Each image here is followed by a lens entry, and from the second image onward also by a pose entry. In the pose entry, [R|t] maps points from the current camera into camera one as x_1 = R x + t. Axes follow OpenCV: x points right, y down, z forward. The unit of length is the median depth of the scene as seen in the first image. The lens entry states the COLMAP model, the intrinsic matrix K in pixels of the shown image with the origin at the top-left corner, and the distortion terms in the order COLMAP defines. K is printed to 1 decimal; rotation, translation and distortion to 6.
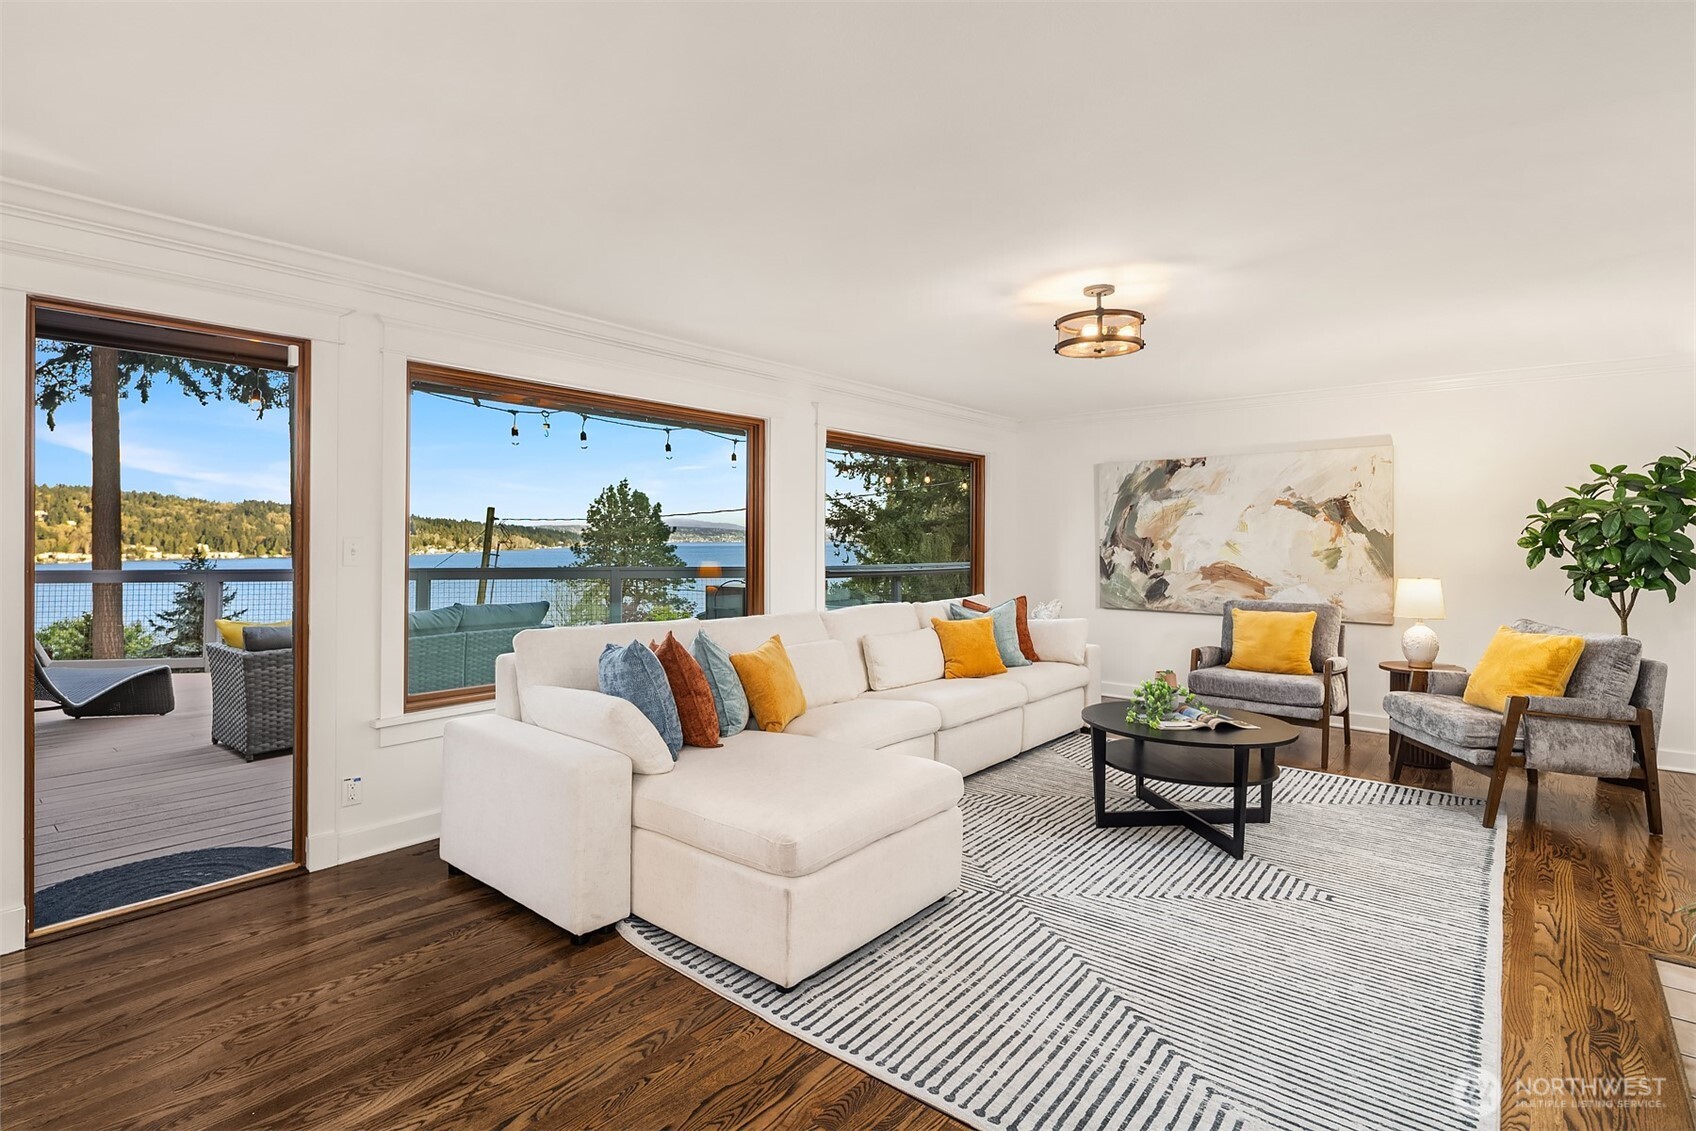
lens RADIAL K [[845.9, 0, 821.1], [0, 845.9, 534.3], [0, 0, 1]] dist [0.004805, -0.001196]
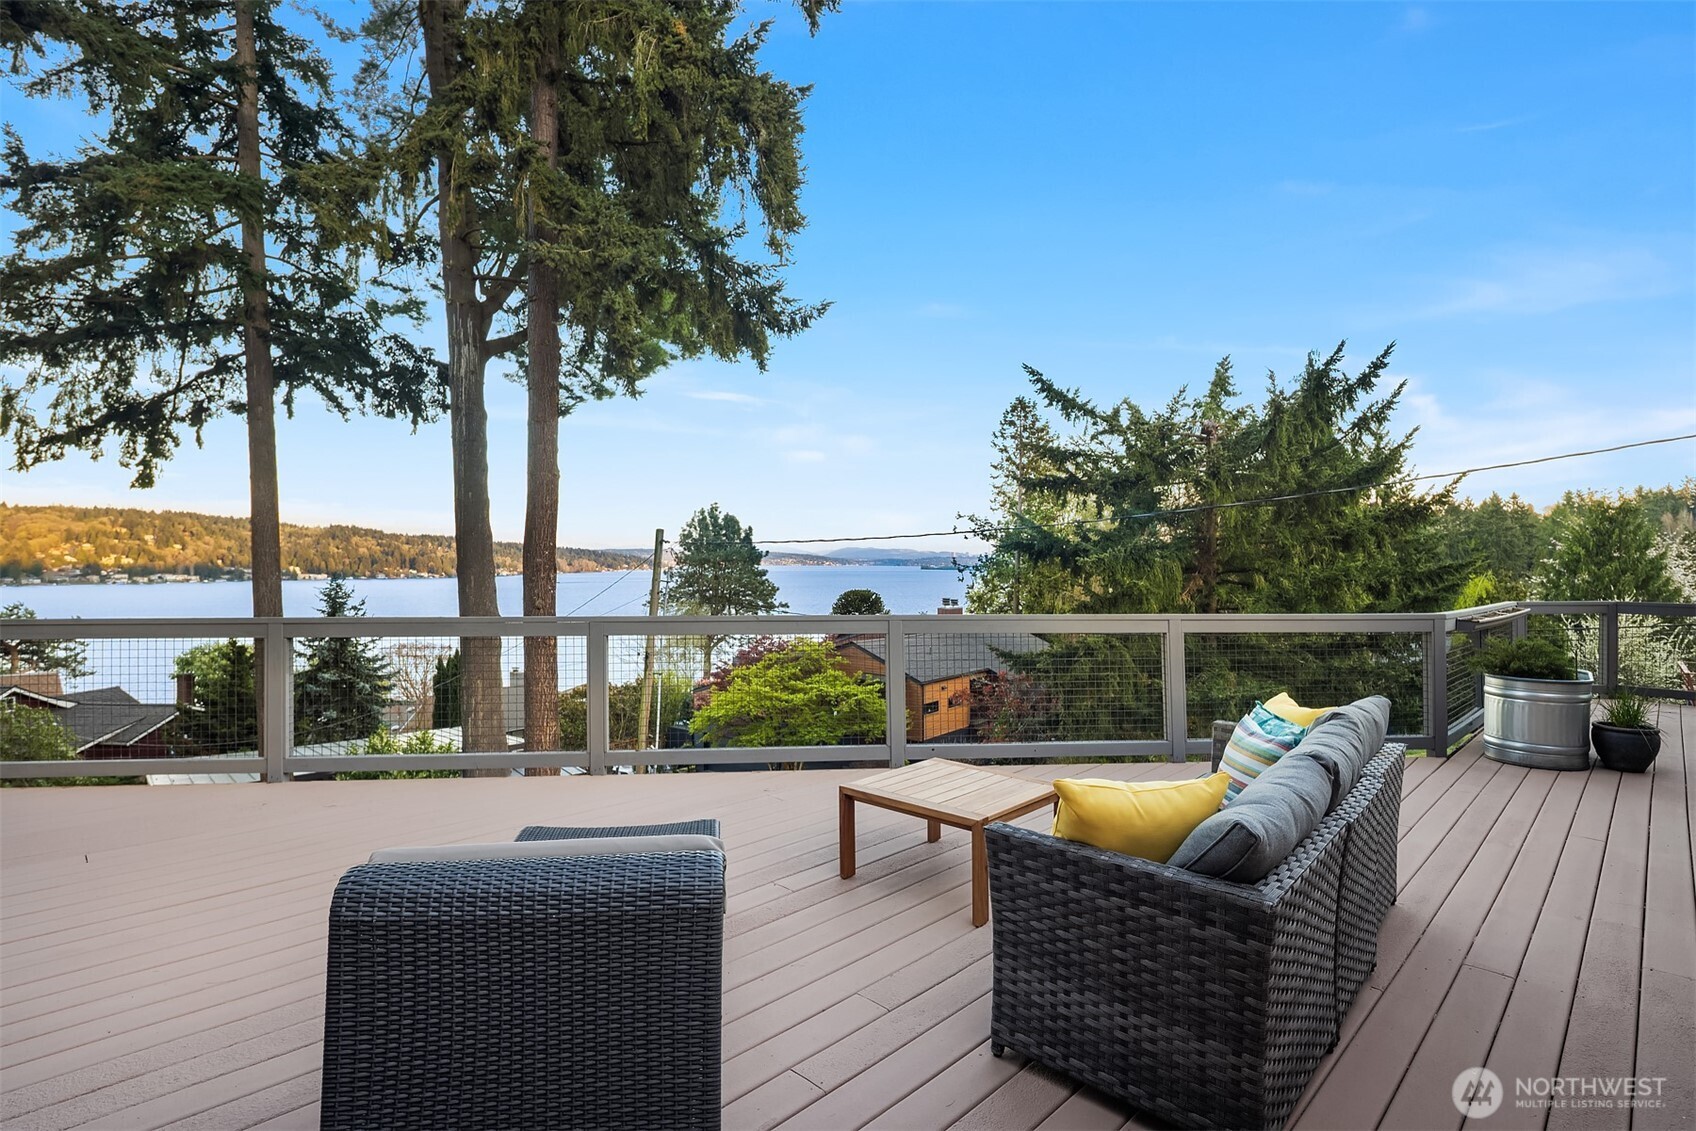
lens RADIAL K [[845.9, 0, 829.6], [0, 845.9, 573.5], [0, 0, 1]] dist [0.004805, -0.001196]
pose [[0.997877, 0.003621, -0.065021, -0.114976], [-0.002490, 0.999844, 0.017467, 0.000084], [0.065075, -0.017268, 0.997731, 0.076794]]
